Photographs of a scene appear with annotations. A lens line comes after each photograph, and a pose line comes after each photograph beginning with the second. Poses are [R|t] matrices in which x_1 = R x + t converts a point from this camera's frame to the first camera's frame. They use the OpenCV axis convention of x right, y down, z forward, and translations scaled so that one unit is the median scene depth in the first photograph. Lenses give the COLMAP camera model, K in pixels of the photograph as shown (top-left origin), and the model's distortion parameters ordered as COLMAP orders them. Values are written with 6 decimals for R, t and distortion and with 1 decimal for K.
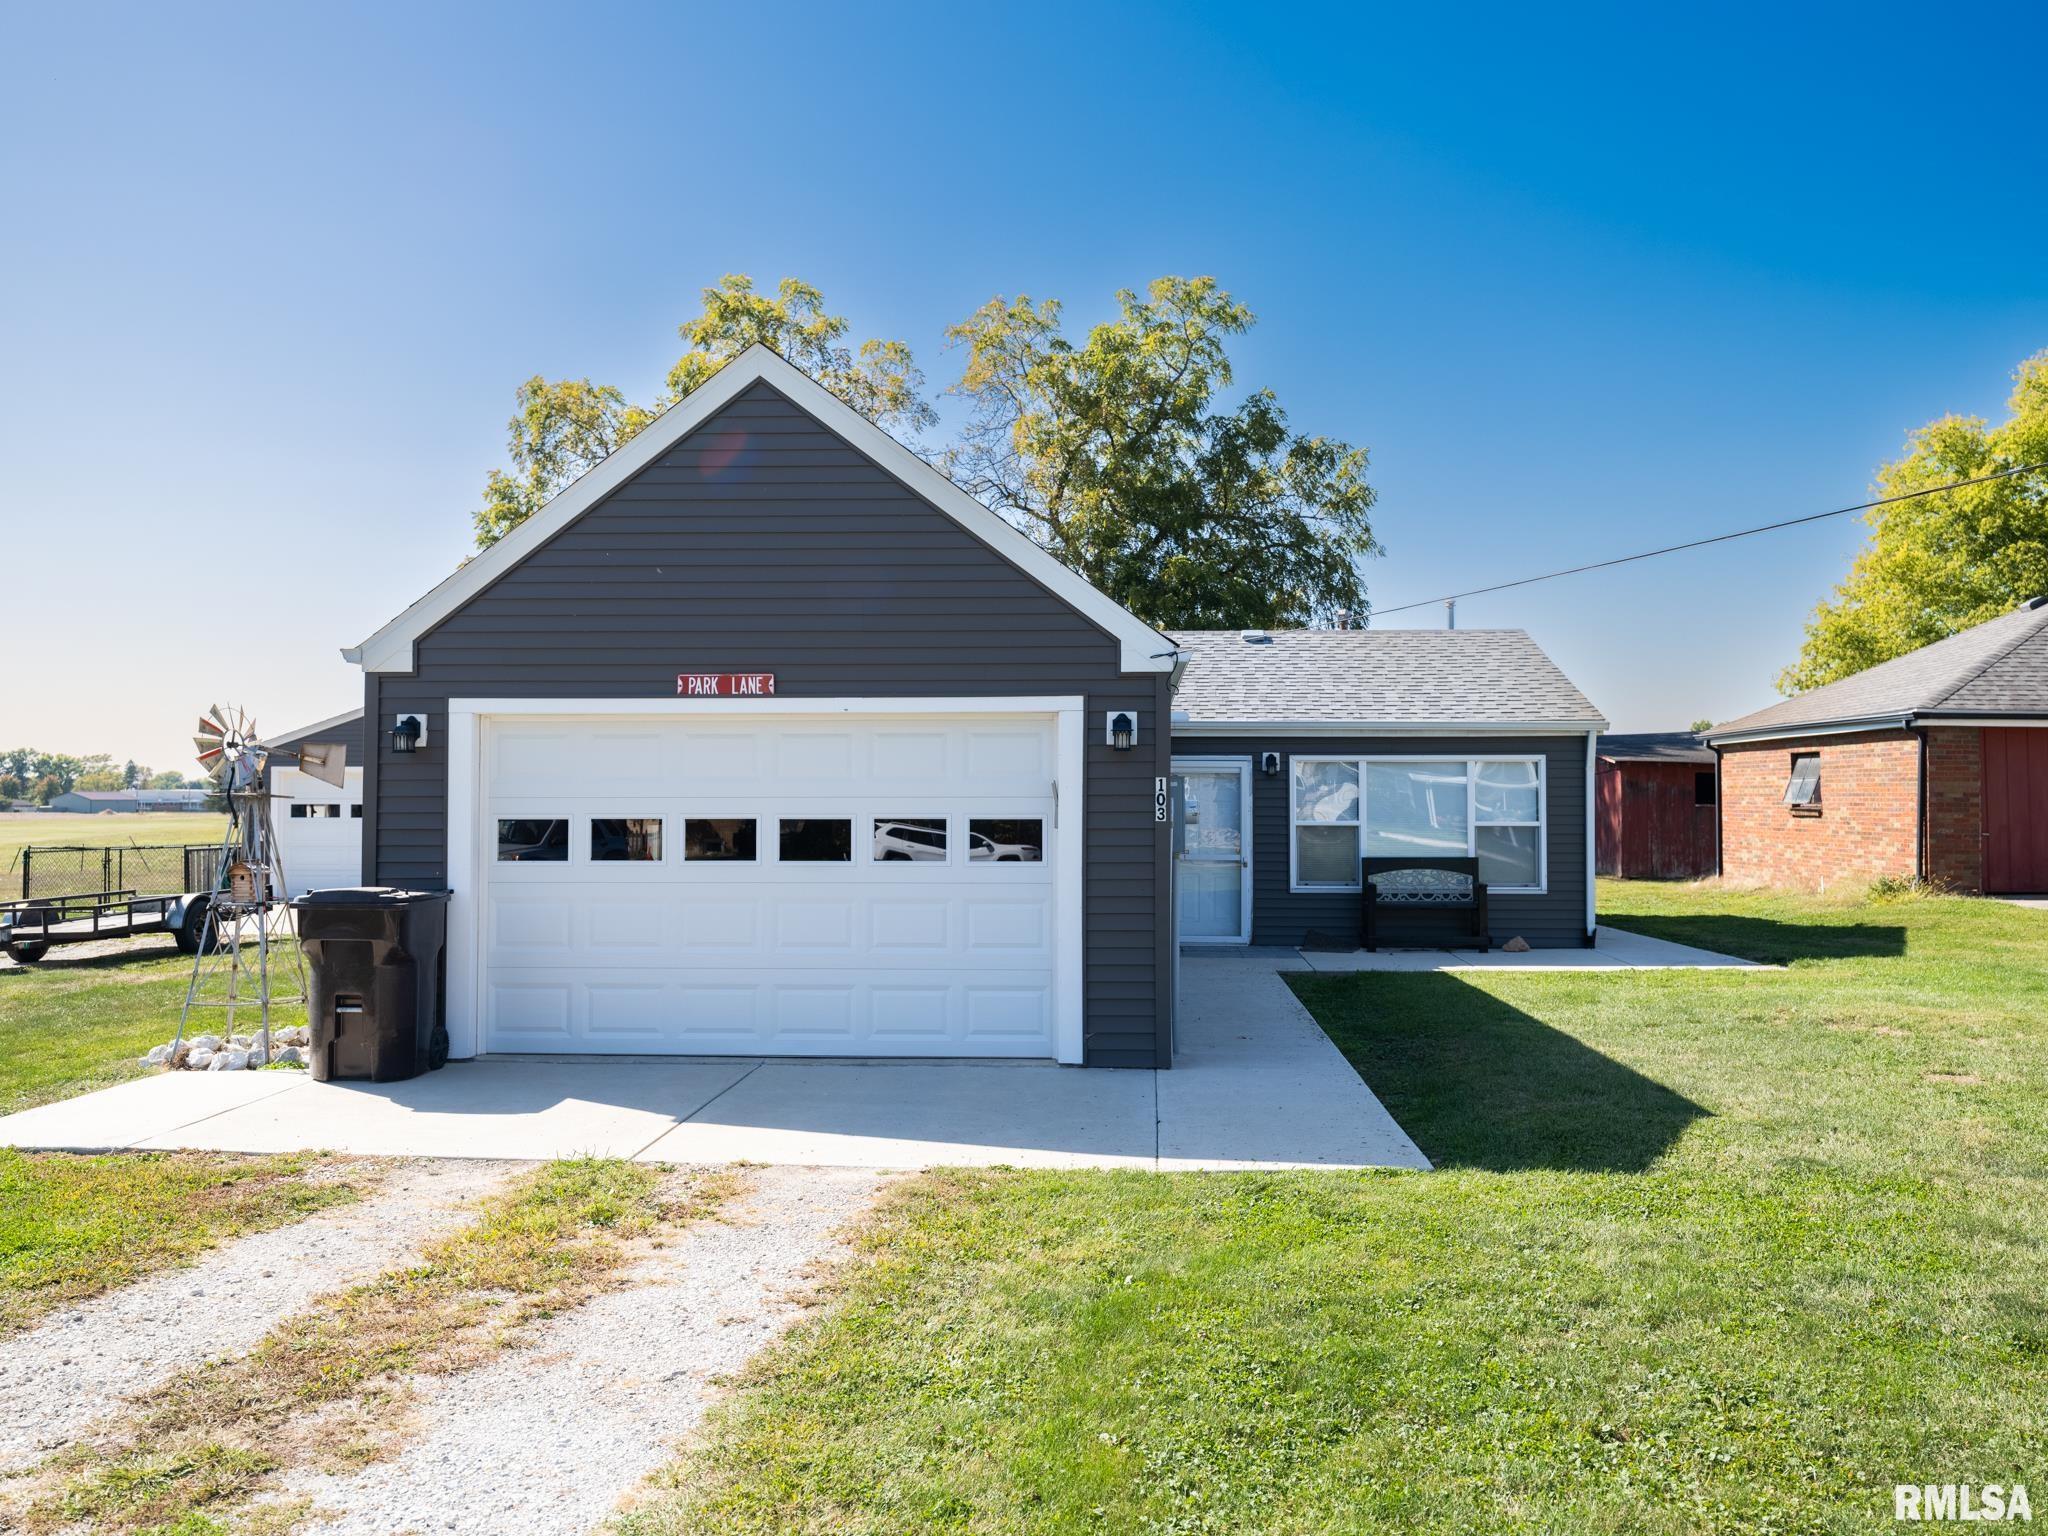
lens RADIAL K [[1537.7, 0, 1035.1], [0, 1537.7, 767.2], [0, 0, 1]] dist [0.040537, -0.048363]
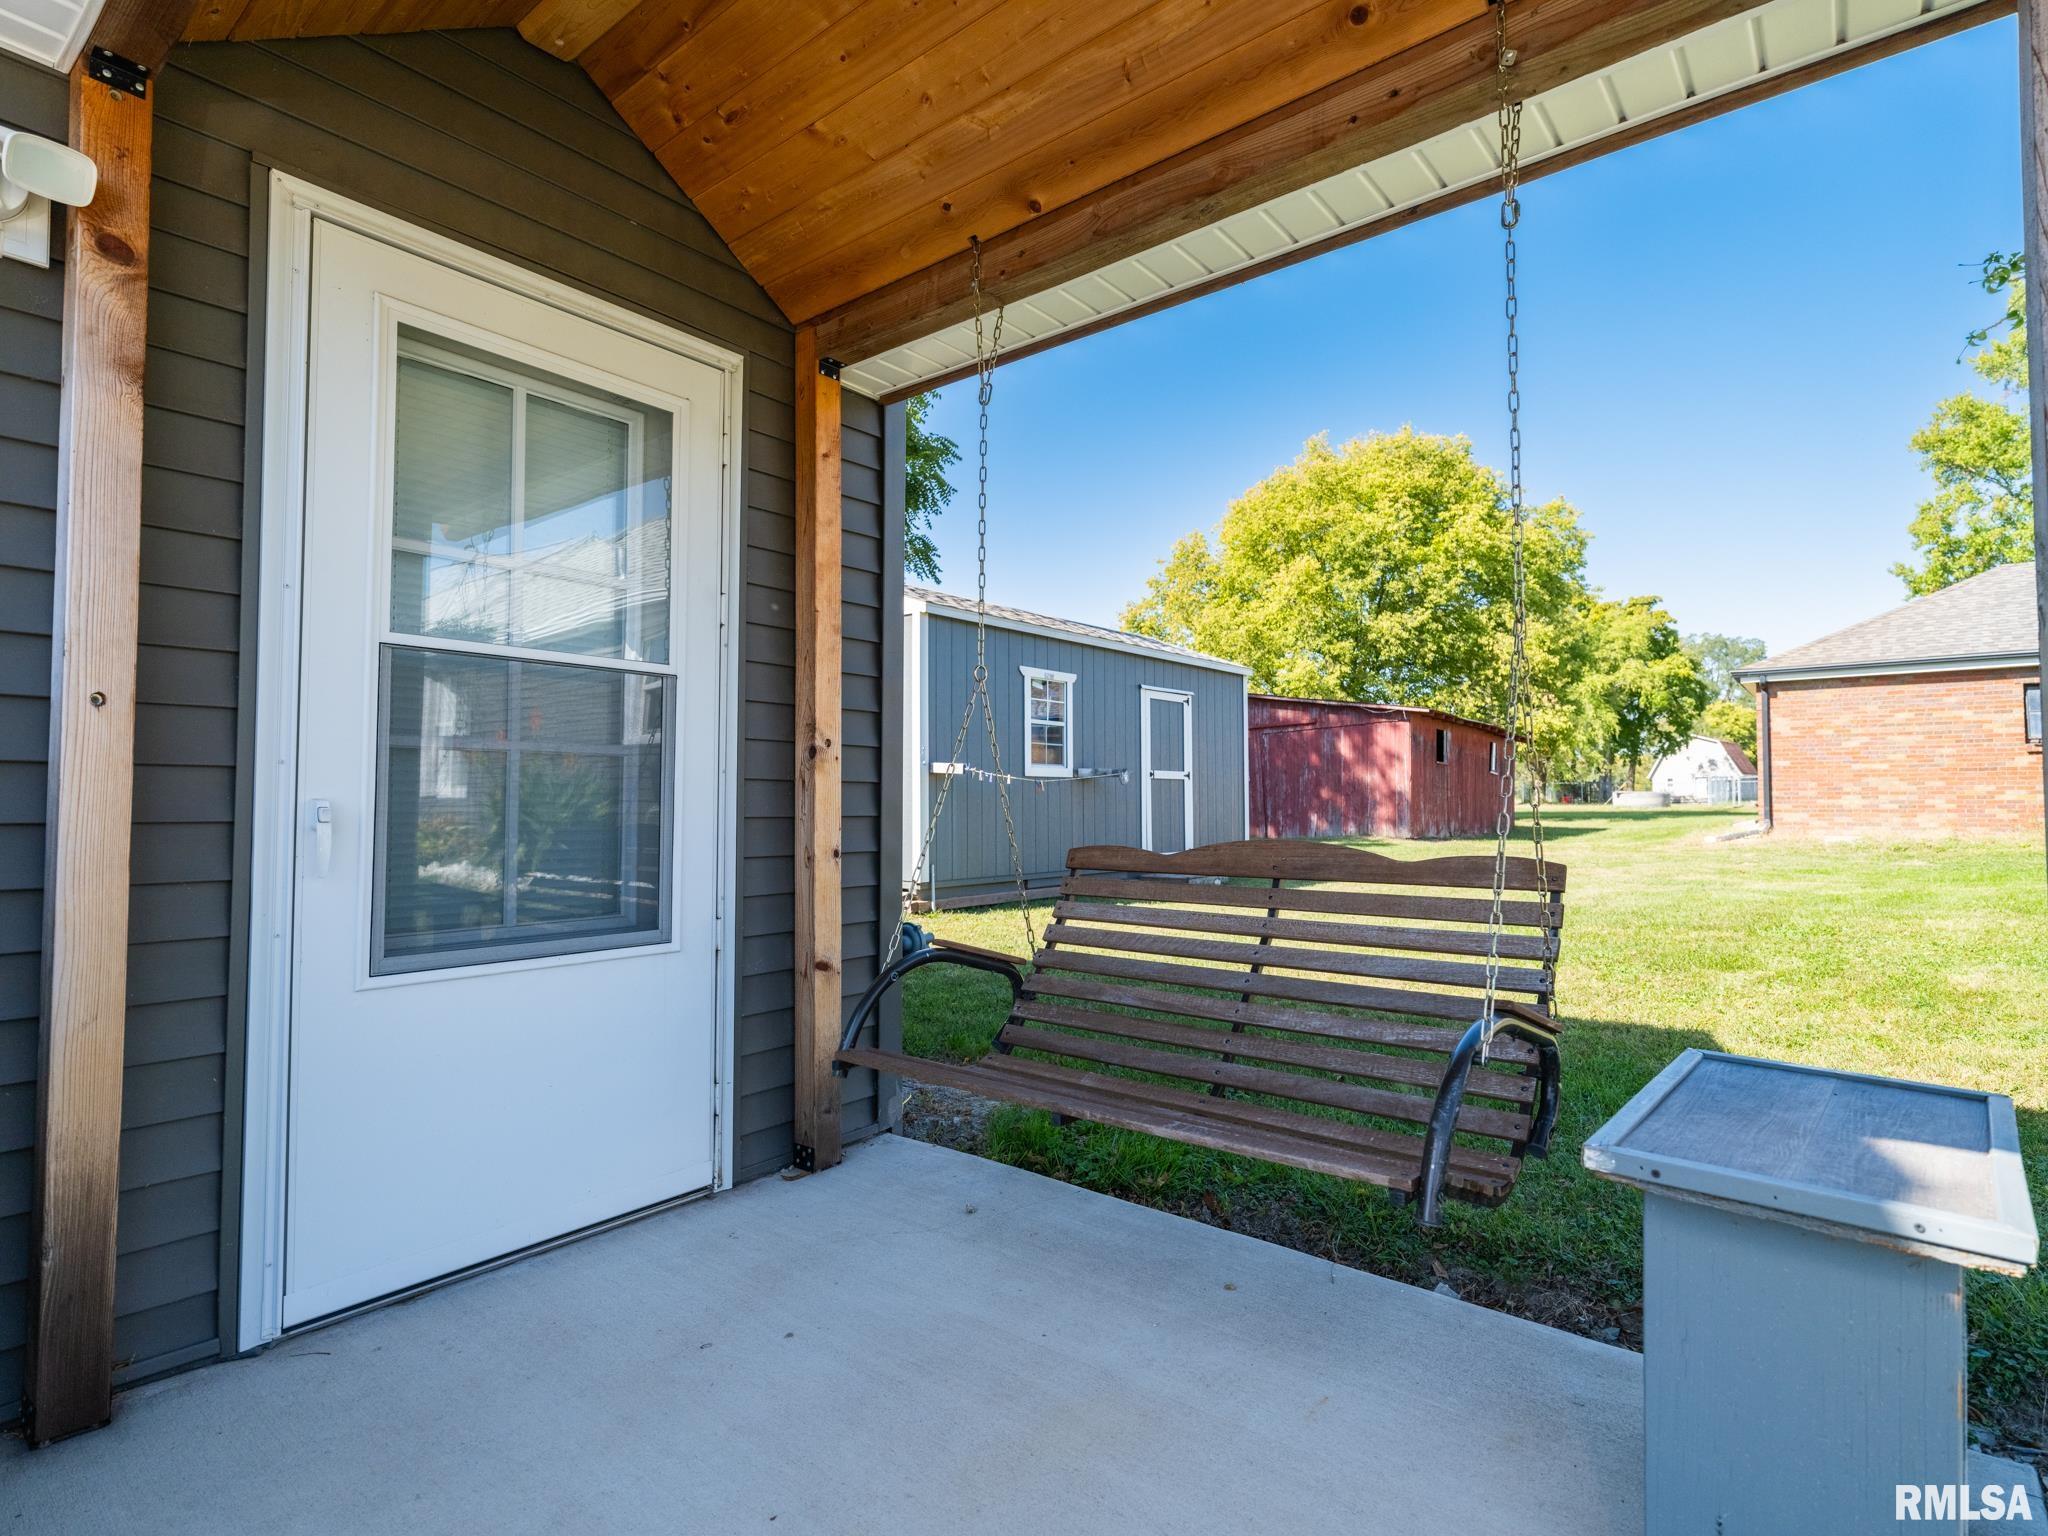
lens RADIAL K [[1050.5, 0, 1038.8], [0, 1050.5, 767.0], [0, 0, 1]] dist [-0.003073, 0.002121]
pose [[0.568623, 0.028048, 0.822120, -0.424908], [-0.015563, 0.999606, -0.023339, 0.077742], [-0.822451, 0.000476, 0.568836, 1.384898]]
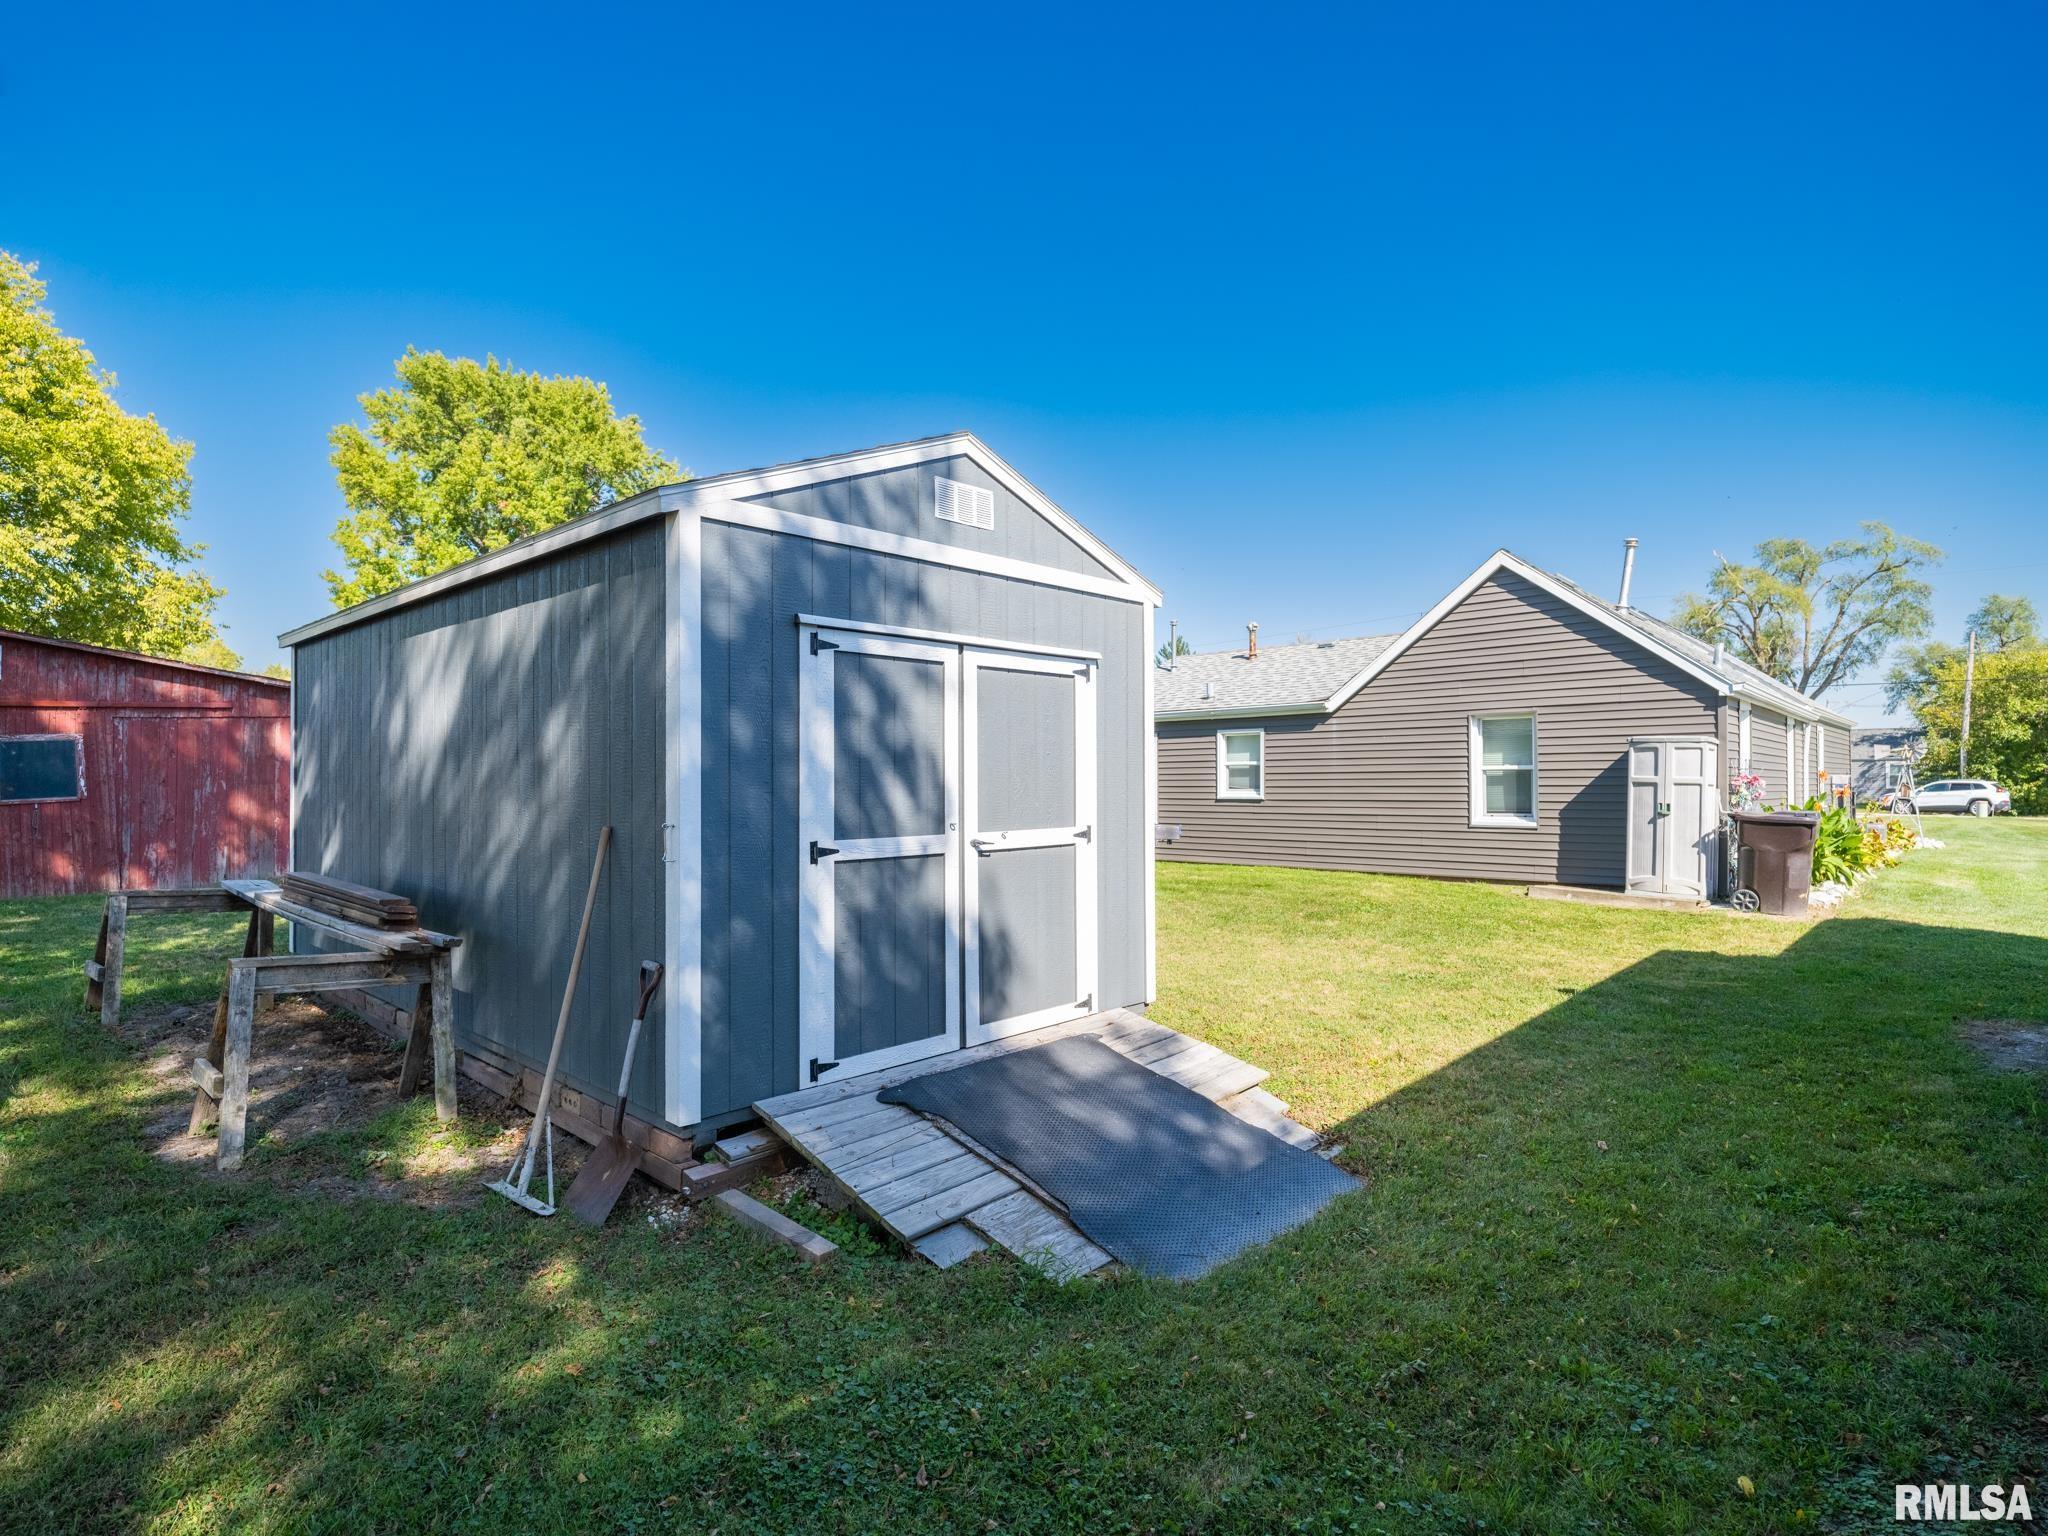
lens RADIAL K [[1050.5, 0, 1007.8], [0, 1050.5, 760.3], [0, 0, 1]] dist [-0.003073, 0.002121]
pose [[-0.770724, 0.013442, 0.637028, -0.236852], [-0.012715, 0.999254, -0.036470, 0.057590], [-0.637043, -0.036208, -0.769978, 1.986464]]
